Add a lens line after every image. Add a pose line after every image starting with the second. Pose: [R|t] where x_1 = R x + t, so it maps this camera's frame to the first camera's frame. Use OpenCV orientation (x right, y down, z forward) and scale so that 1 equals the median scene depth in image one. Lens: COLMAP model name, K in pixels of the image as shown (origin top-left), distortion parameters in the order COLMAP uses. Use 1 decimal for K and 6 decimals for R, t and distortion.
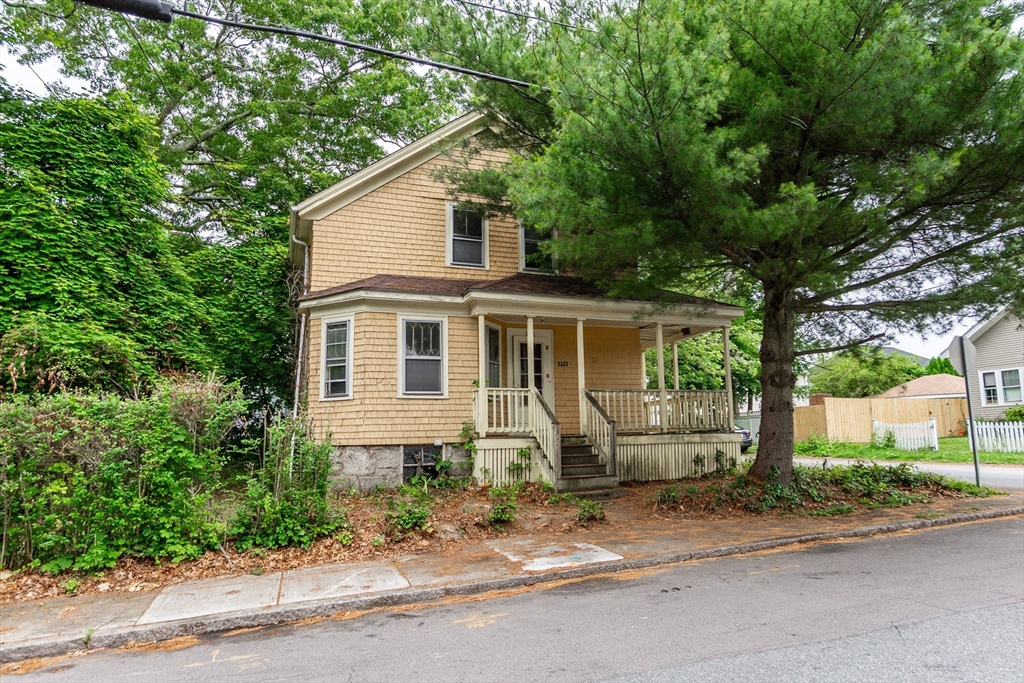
lens RADIAL K [[600.6, 0, 510.3], [0, 600.6, 346.0], [0, 0, 1]] dist [-0.008945, 0.003967]
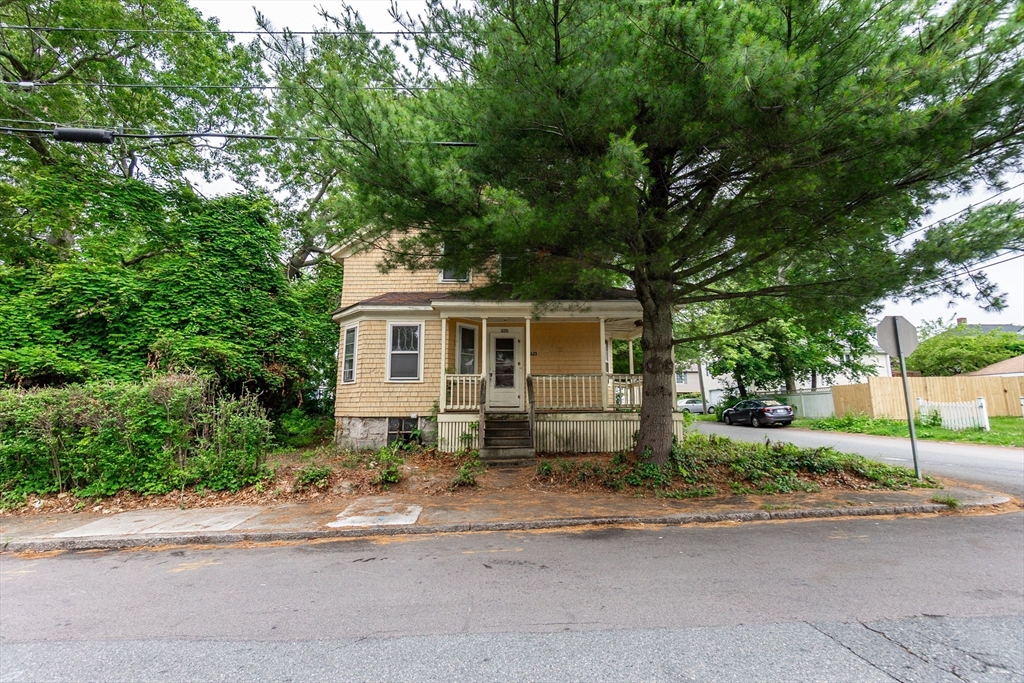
lens RADIAL K [[437.1, 0, 513.6], [0, 437.1, 328.4], [0, 0, 1]] dist [-0.006727, 0.000065]
pose [[0.947454, -0.040443, -0.317325, 0.409156], [0.033440, 0.999063, -0.027486, 0.001166], [0.318139, 0.015430, 0.947918, 0.151632]]
